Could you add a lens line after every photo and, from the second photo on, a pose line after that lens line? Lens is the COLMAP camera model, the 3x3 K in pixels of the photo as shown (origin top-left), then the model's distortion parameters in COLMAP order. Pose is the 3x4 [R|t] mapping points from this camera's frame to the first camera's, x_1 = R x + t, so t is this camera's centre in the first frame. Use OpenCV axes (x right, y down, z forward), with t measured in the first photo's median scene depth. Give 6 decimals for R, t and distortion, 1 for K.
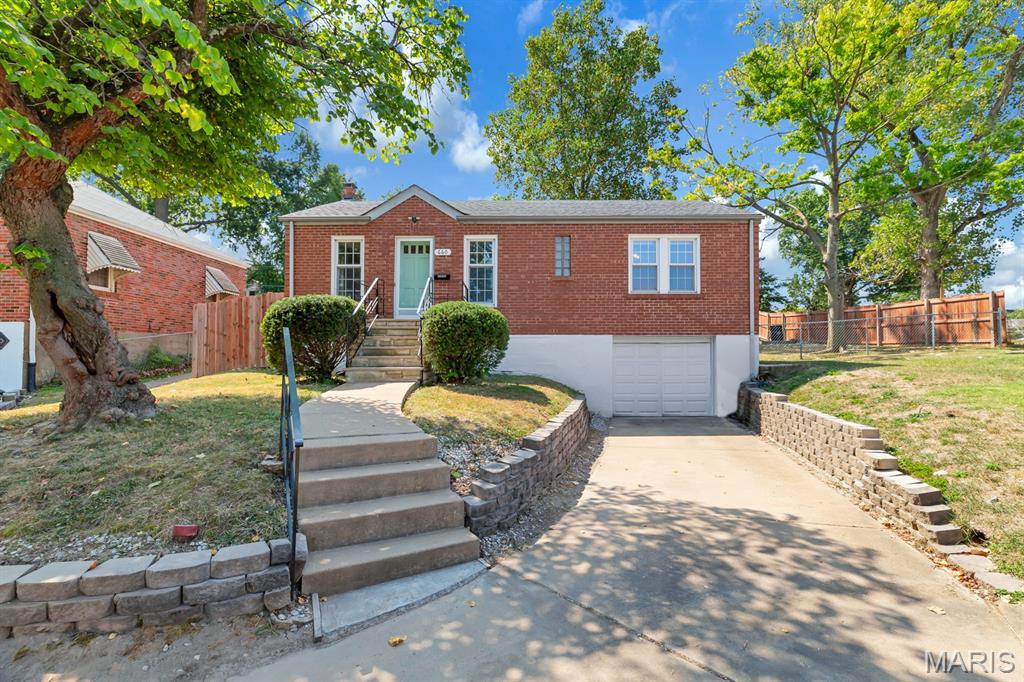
lens RADIAL K [[462.4, 0, 512.0], [0, 462.4, 341.0], [0, 0, 1]] dist [0.003243, 0.000435]
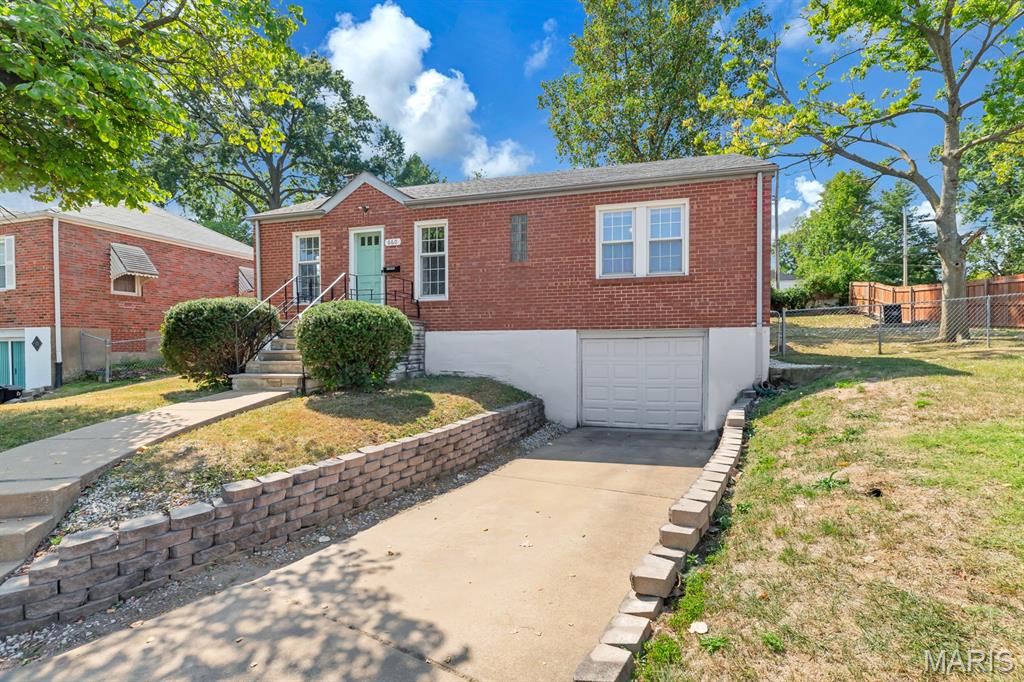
lens RADIAL K [[462.4, 0, 512.0], [0, 462.4, 341.0], [0, 0, 1]] dist [0.003243, 0.000435]
pose [[0.966508, -0.008008, -0.256513, 0.315747], [0.018646, 0.999063, 0.039066, -0.026824], [0.255959, -0.042540, 0.965751, 0.162041]]
